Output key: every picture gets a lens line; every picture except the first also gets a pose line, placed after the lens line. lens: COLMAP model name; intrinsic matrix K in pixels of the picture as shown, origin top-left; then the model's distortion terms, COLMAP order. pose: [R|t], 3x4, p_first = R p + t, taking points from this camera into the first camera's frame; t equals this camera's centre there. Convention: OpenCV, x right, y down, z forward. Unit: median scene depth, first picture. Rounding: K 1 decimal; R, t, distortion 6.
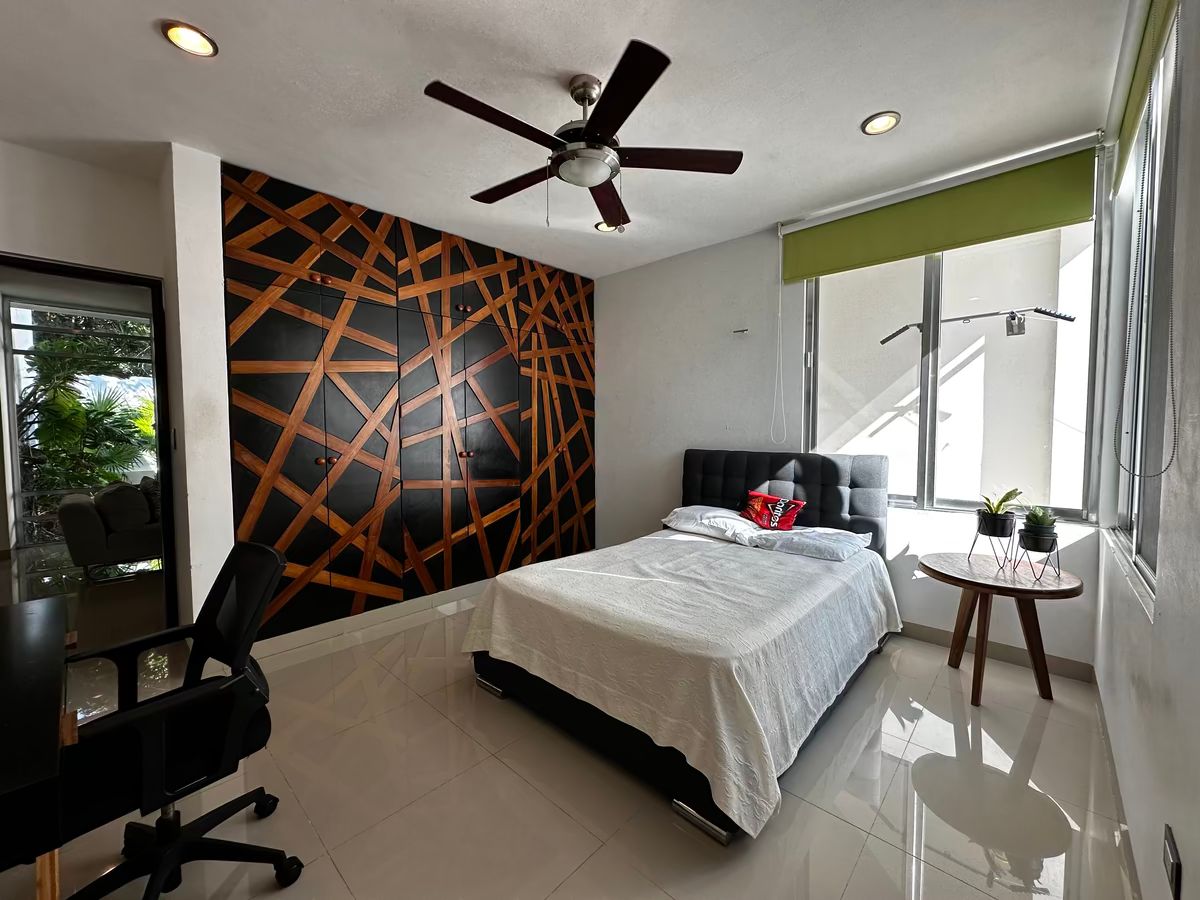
lens RADIAL K [[480.5, 0, 595.0], [0, 480.5, 450.7], [0, 0, 1]] dist [-0.005253, 0.001162]
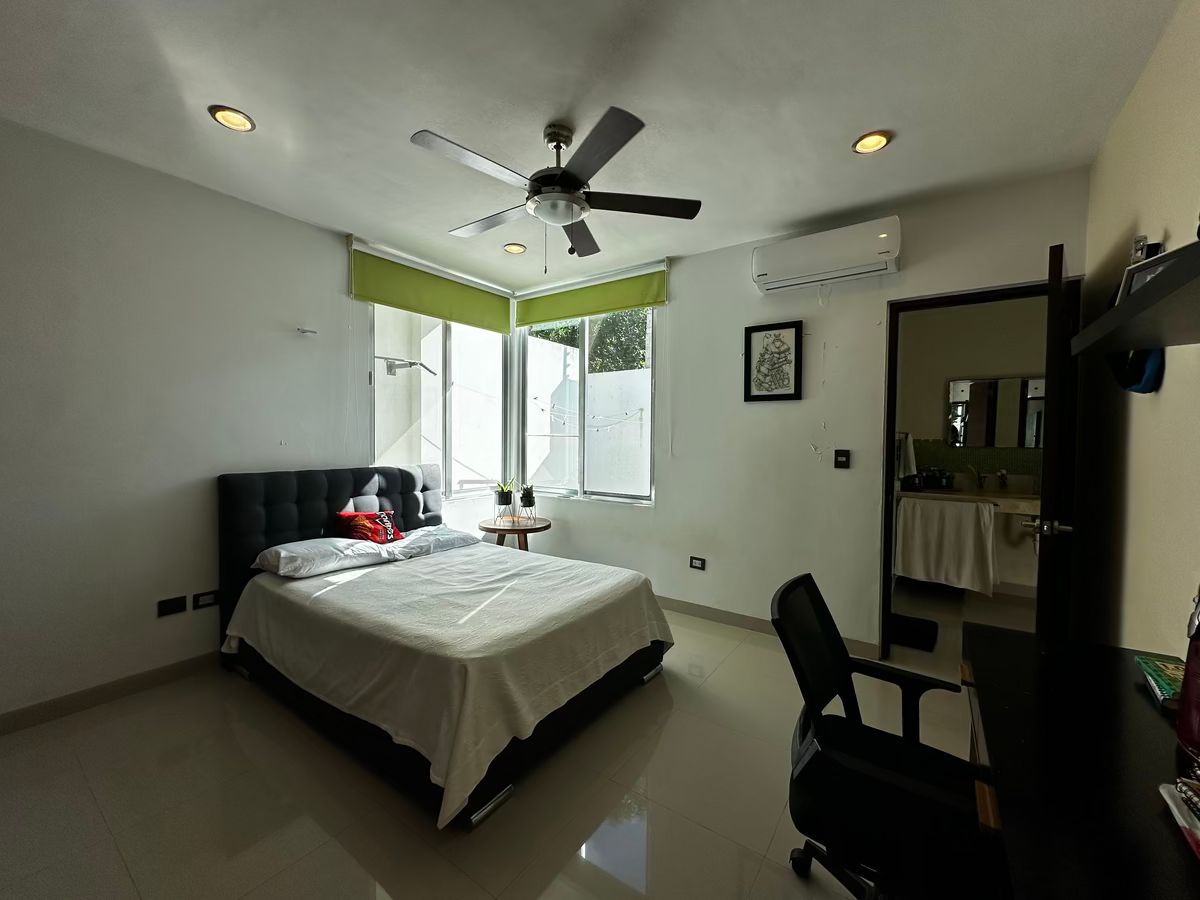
lens RADIAL K [[480.5, 0, 600.7], [0, 480.5, 450.0], [0, 0, 1]] dist [-0.005253, 0.001162]
pose [[-0.142748, -0.021873, 0.989517, -0.743616], [0.046277, 0.998515, 0.028748, -0.043937], [-0.988677, 0.049896, -0.141524, 0.722380]]
